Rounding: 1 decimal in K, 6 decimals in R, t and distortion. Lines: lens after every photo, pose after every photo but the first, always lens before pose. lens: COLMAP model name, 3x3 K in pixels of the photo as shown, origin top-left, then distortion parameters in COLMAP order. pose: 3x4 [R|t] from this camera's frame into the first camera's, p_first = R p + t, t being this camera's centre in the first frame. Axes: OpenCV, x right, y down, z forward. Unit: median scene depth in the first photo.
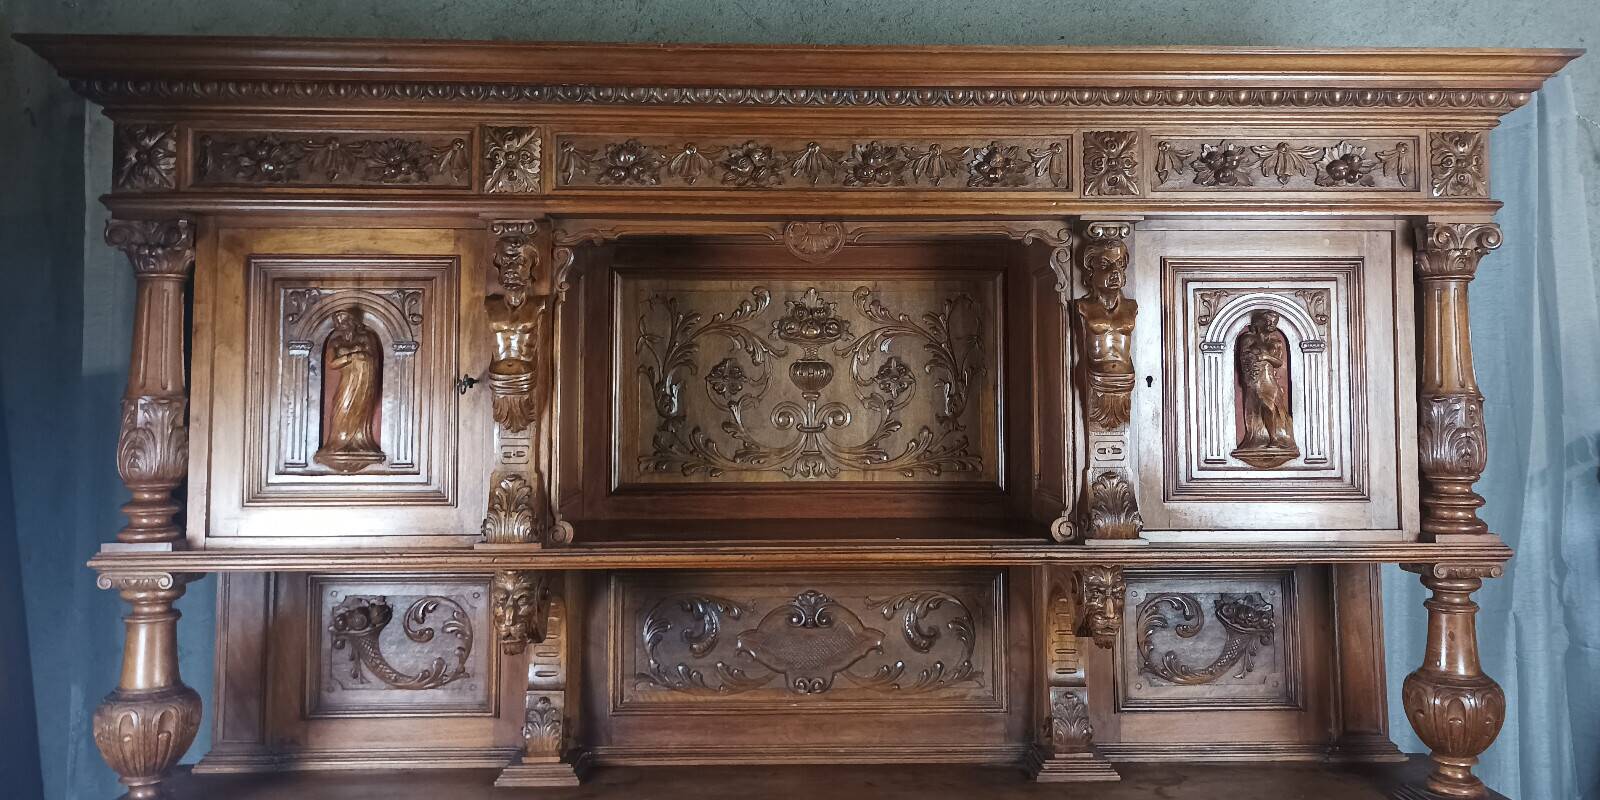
lens RADIAL K [[1250.6, 0, 826.6], [0, 1250.6, 326.2], [0, 0, 1]] dist [0.038350, -0.030118]
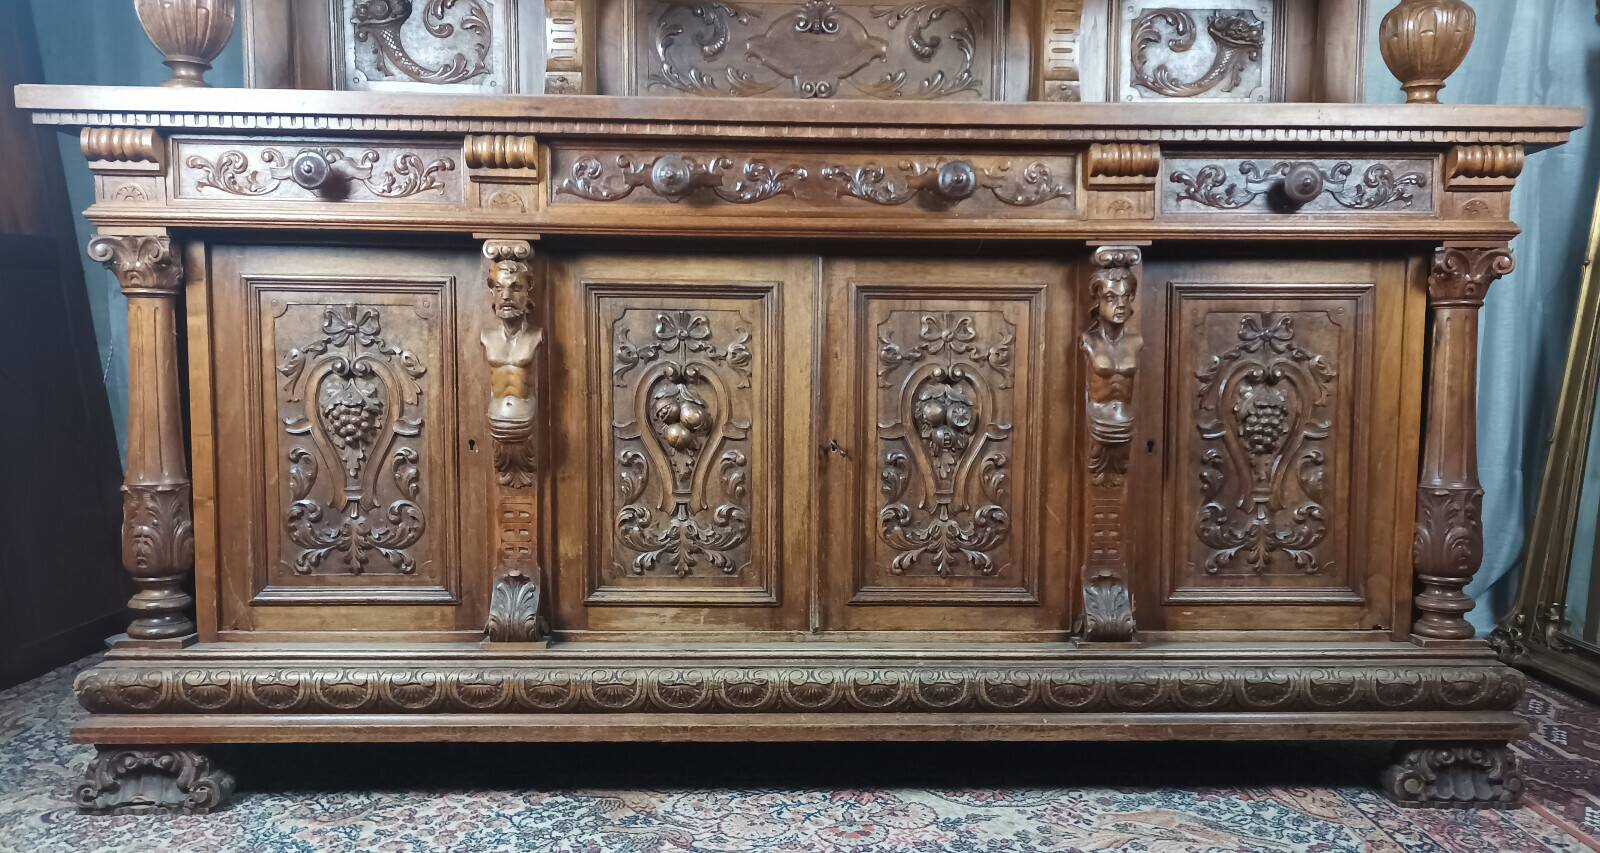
lens RADIAL K [[1264.0, 0, 839.6], [0, 1264.0, 472.6], [0, 0, 1]] dist [0.037459, -0.016344]
pose [[0.999930, 0.009556, 0.007031, 0.002271], [-0.010515, 0.988295, 0.152190, 0.498460], [-0.005494, -0.152254, 0.988326, -0.106163]]
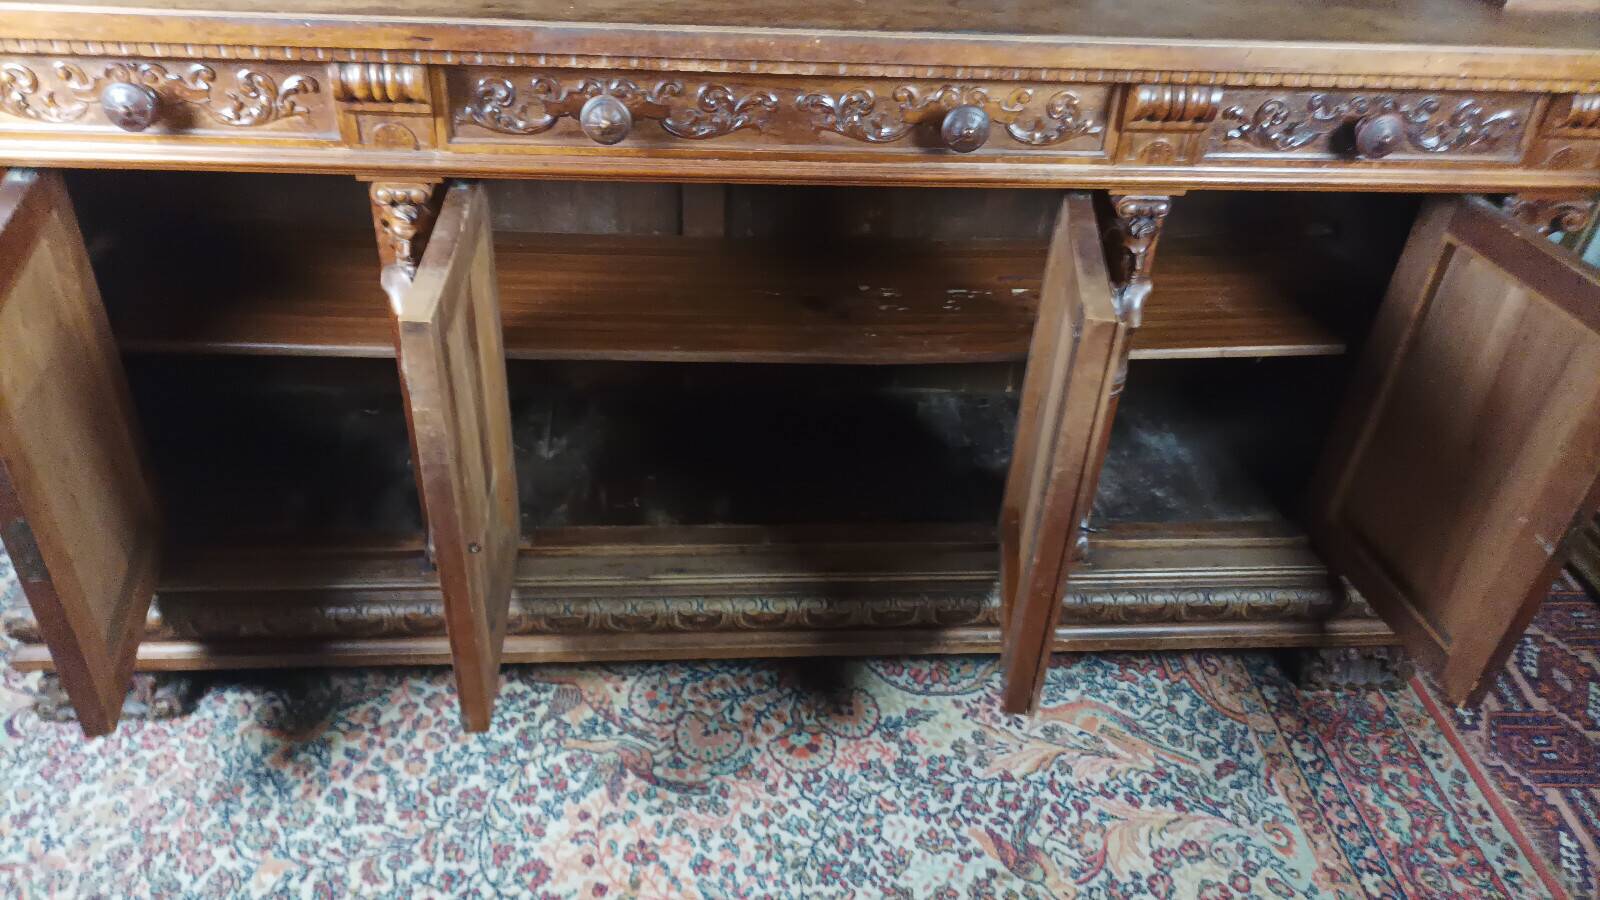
lens RADIAL K [[1187.8, 0, 800.0], [0, 1187.8, 450.0], [0, 0, 1]] dist [0.031785, -0.021782]
pose [[0.996690, 0.013114, 0.080230, -0.058452], [-0.060400, 0.780007, 0.622848, 0.140714], [-0.054411, -0.625633, 0.778218, 0.190270]]
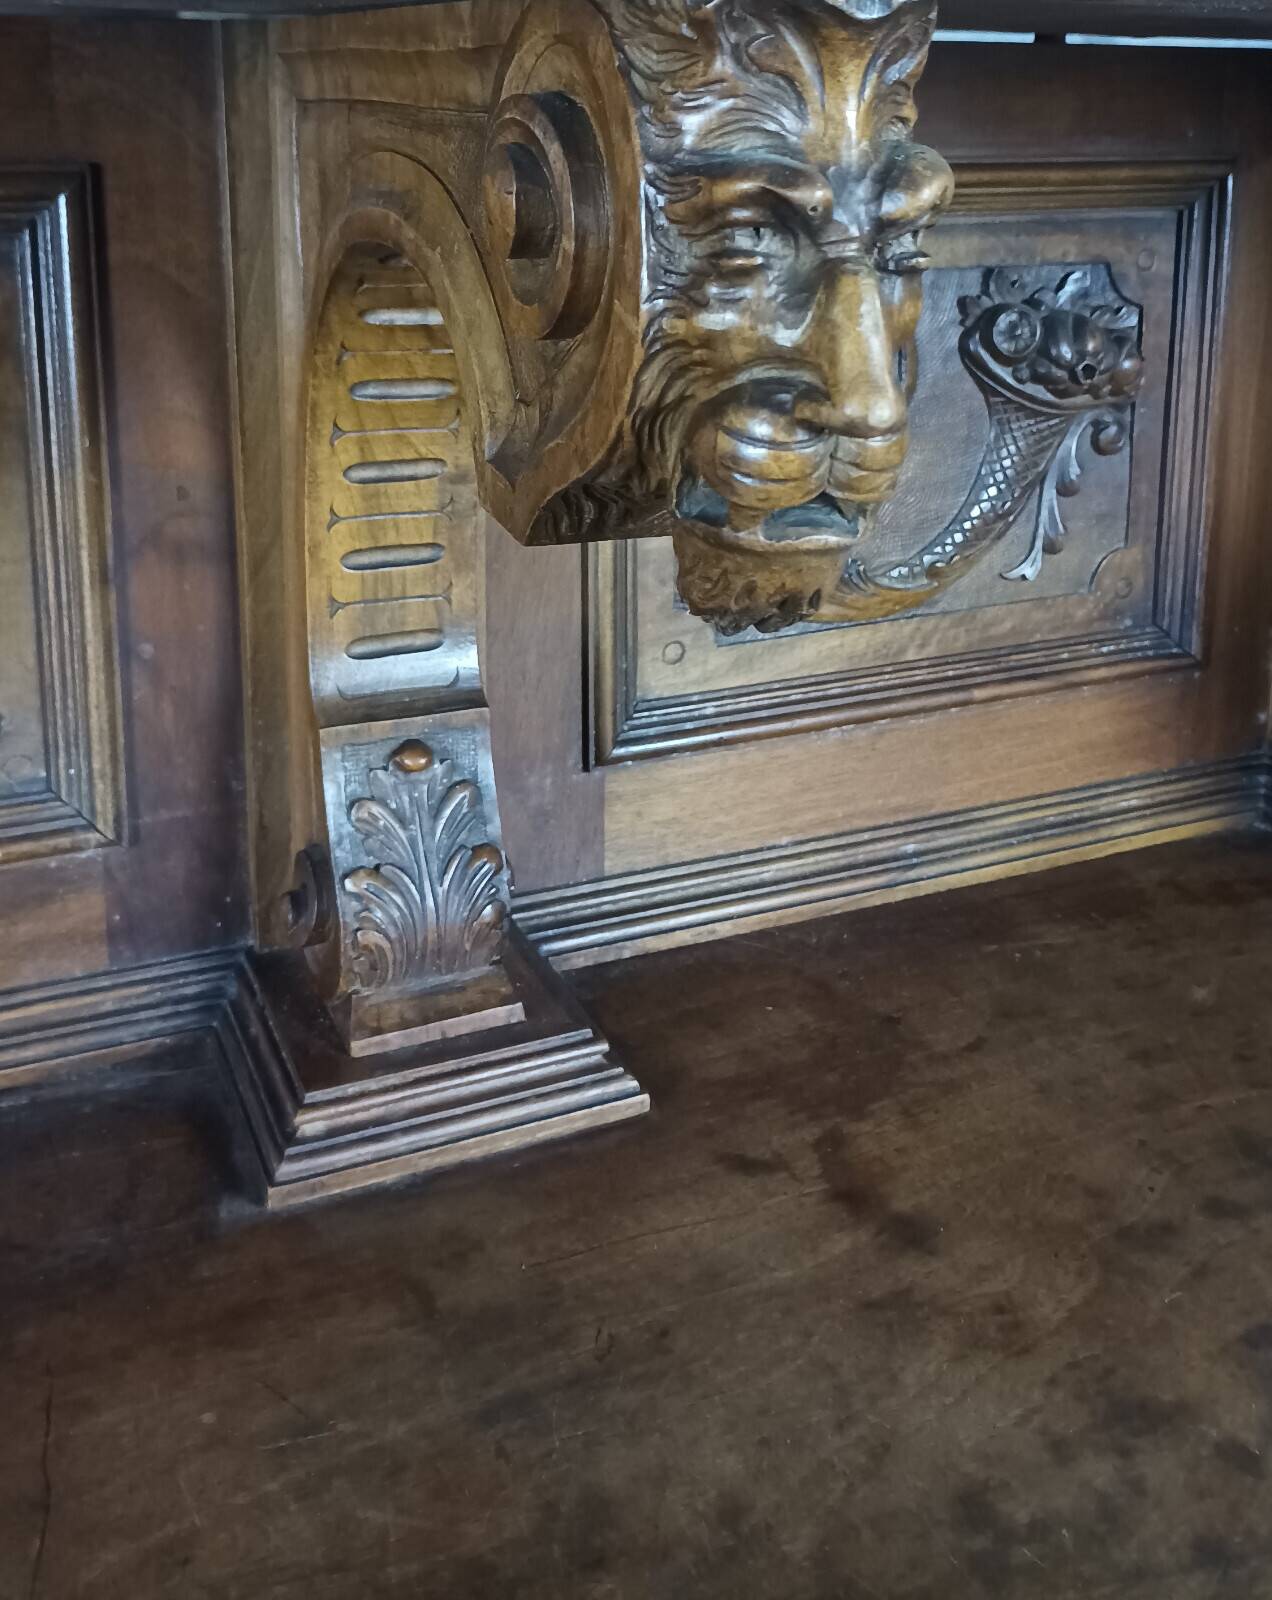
lens RADIAL K [[1688.7, 0, 633.4], [0, 1688.7, 466.1], [0, 0, 1]] dist [0.017061, -0.006553]
pose [[0.923795, -0.068715, 0.376672, 0.136370], [-0.043479, 0.958575, 0.281503, 0.182311], [-0.380411, -0.276428, 0.882539, 0.825432]]
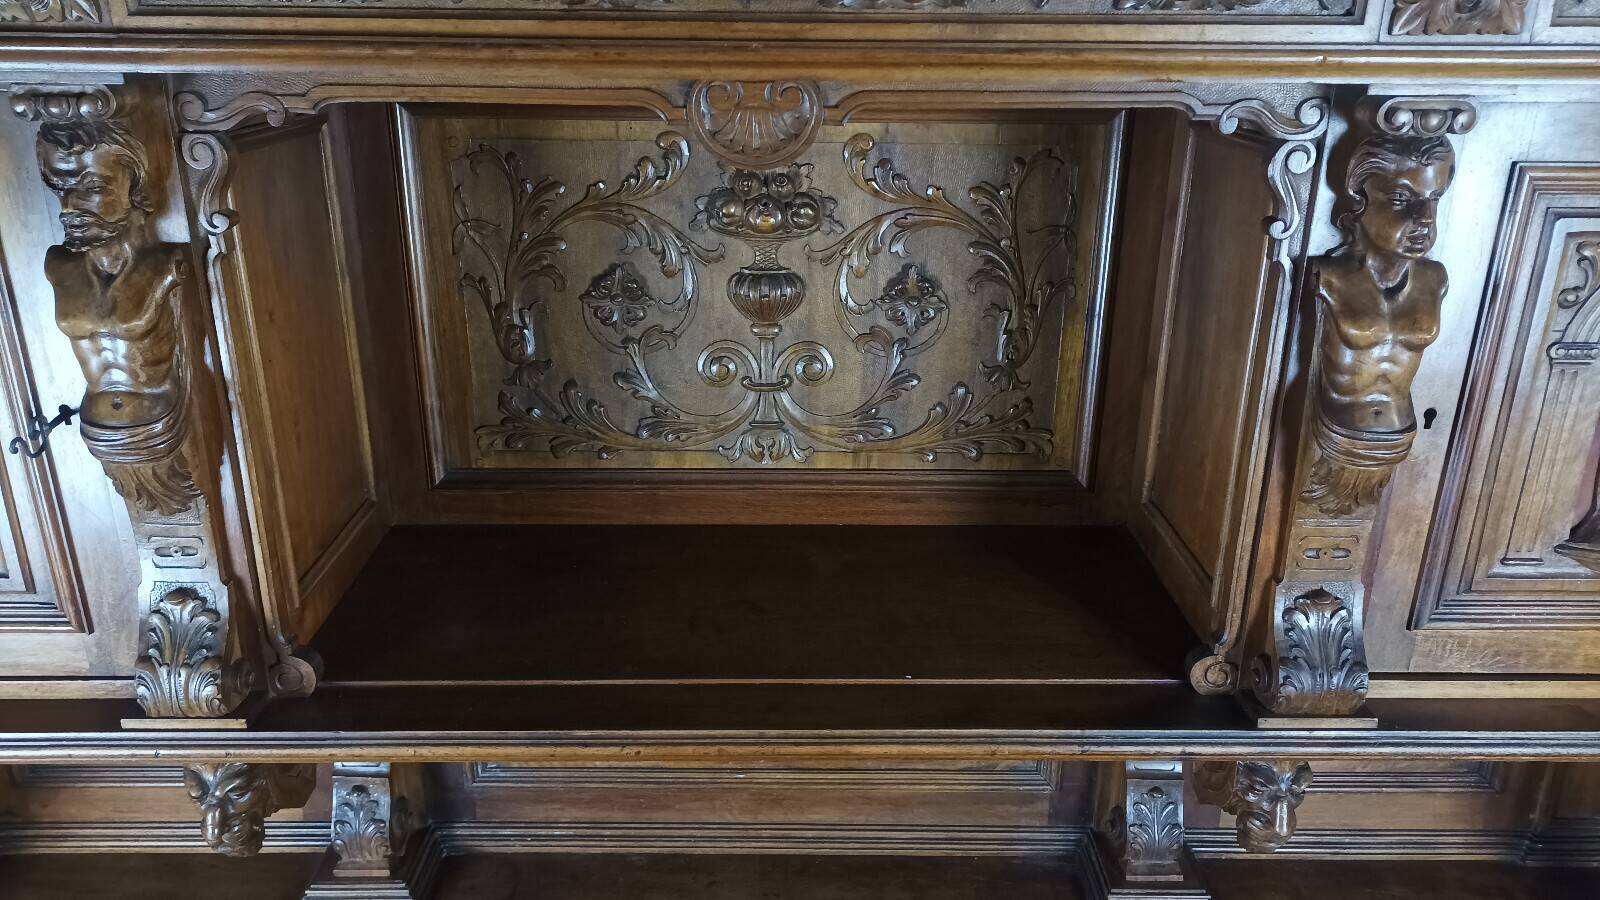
lens RADIAL K [[1187.8, 0, 800.0], [0, 1187.8, 450.0], [0, 0, 1]] dist [0.031785, -0.021782]
pose [[0.999686, 0.018033, -0.017410, 0.015934], [-0.009276, 0.911421, 0.411370, -0.137001], [0.023286, -0.411079, 0.911302, 0.552320]]
